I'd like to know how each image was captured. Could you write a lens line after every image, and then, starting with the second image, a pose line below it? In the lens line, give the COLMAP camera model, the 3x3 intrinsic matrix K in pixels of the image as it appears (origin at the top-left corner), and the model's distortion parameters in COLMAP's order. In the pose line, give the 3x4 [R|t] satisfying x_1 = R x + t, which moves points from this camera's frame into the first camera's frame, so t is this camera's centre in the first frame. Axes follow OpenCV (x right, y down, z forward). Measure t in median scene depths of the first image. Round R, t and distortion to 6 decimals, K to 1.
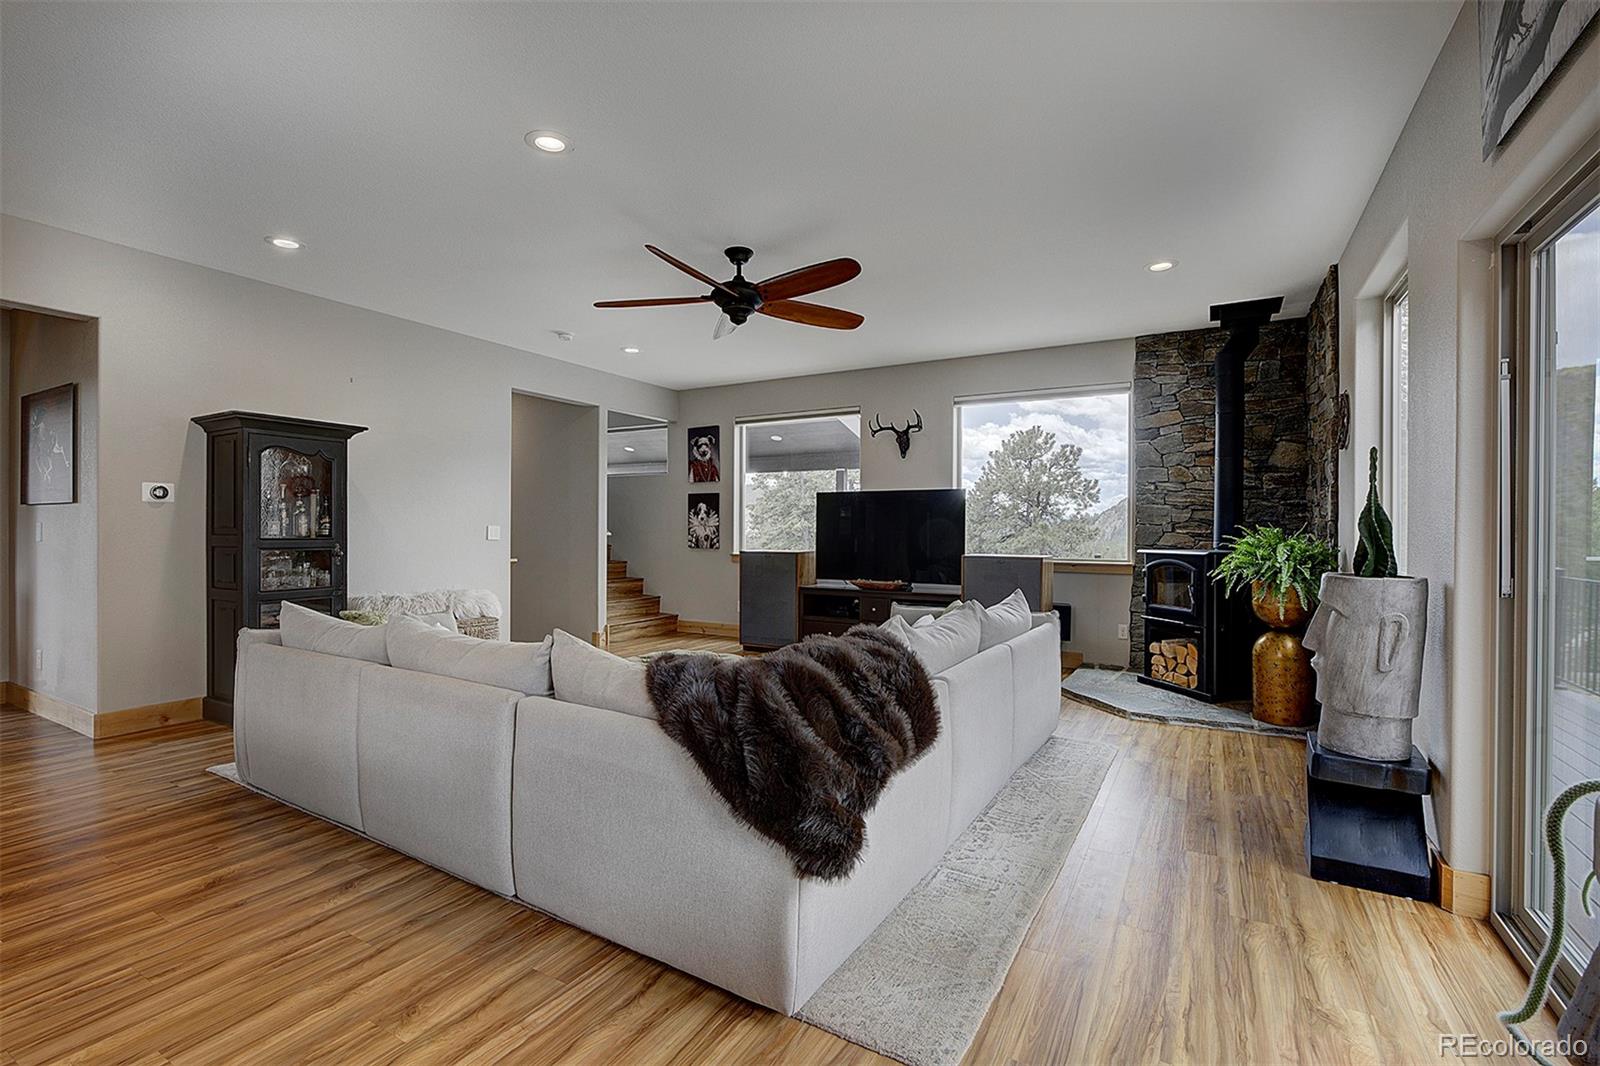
lens RADIAL K [[726.1, 0, 800.0], [0, 726.1, 533.0], [0, 0, 1]] dist [-0.011996, 0.000355]
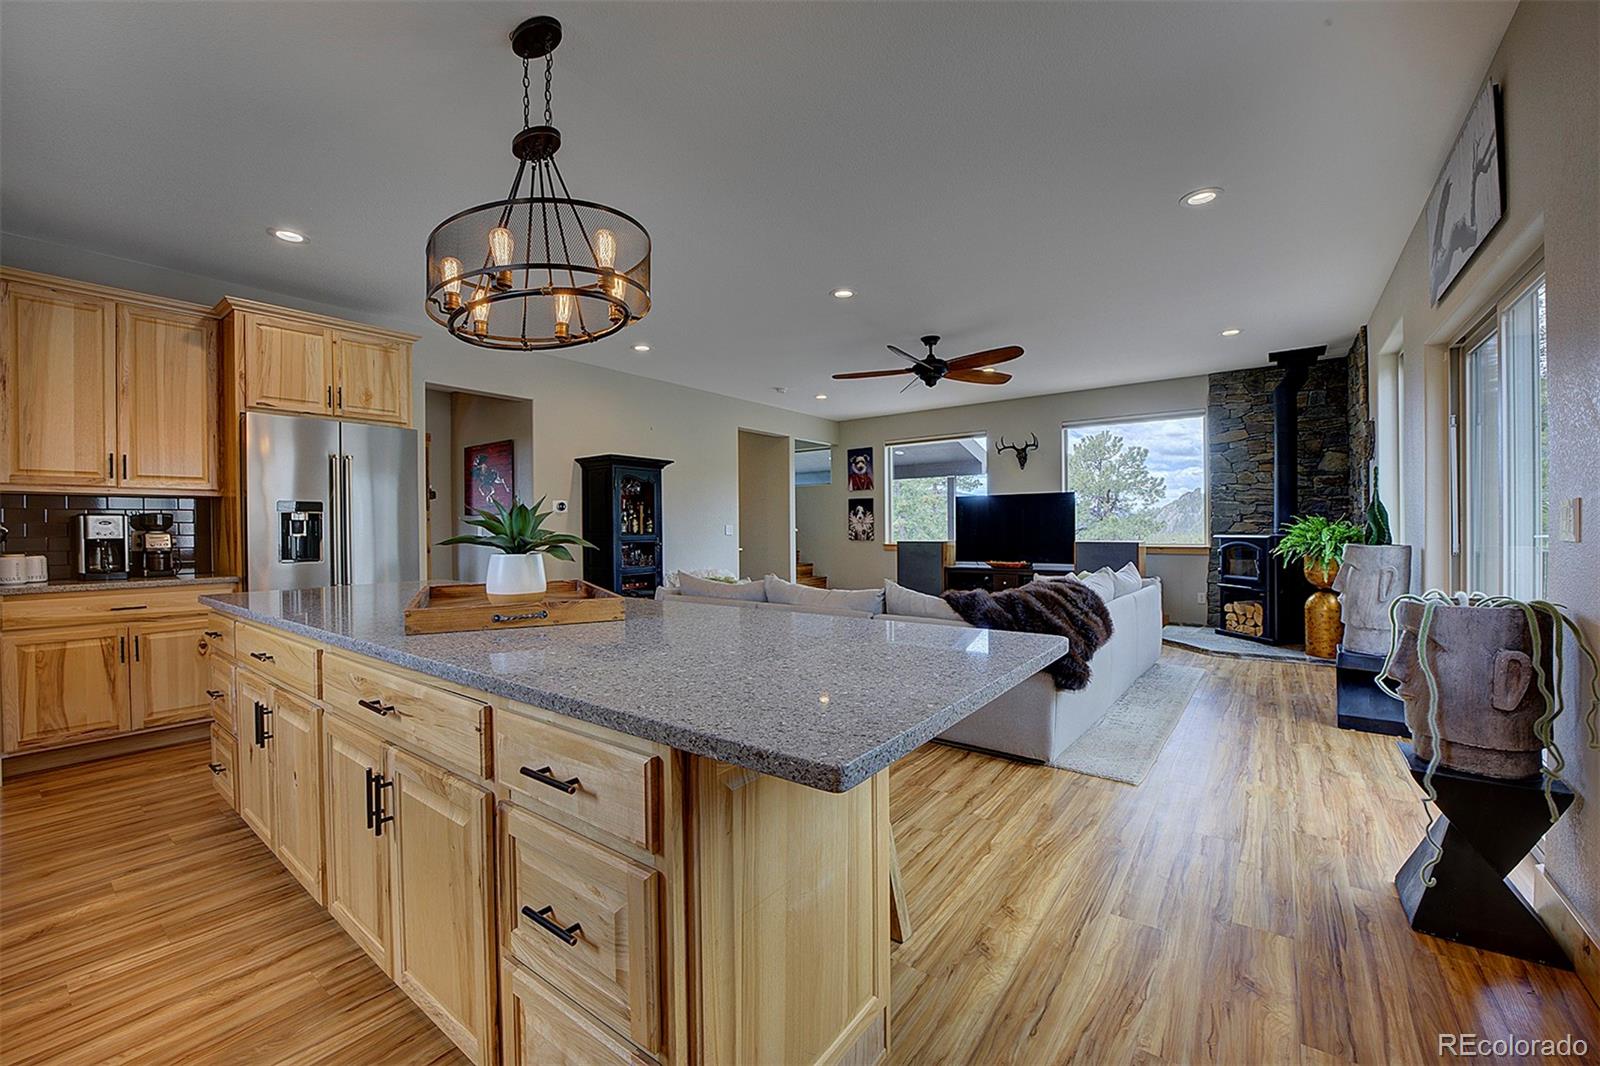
lens RADIAL K [[644.9, 0, 797.2], [0, 644.9, 532.7], [0, 0, 1]] dist [-0.021990, -0.000146]
pose [[0.992093, -0.013820, -0.124741, -0.151410], [0.014267, 0.999895, 0.002695, 0.004205], [0.124690, -0.004454, 0.992186, -0.269672]]
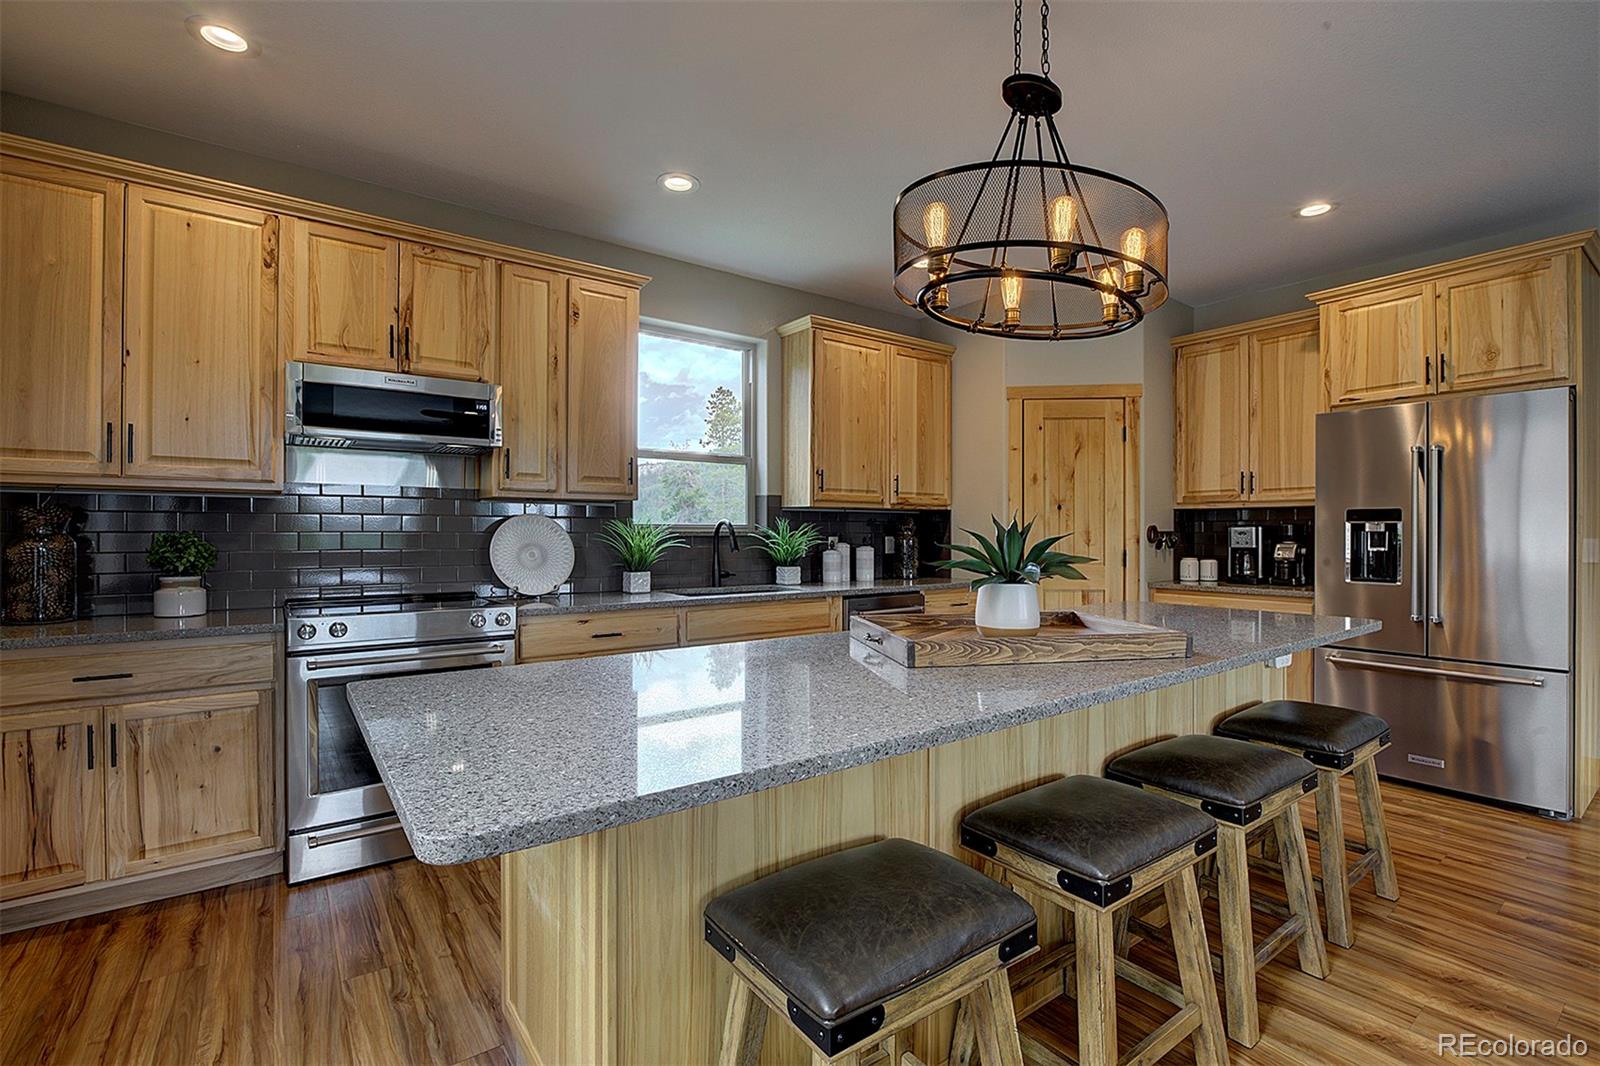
lens RADIAL K [[721.4, 0, 797.5], [0, 721.4, 532.6], [0, 0, 1]] dist [-0.016765, 0.001223]
pose [[-0.410259, -0.004065, -0.911960, 0.035165], [-0.004606, 0.999987, -0.002385, -0.011373], [0.911957, 0.003222, -0.410272, 0.159438]]
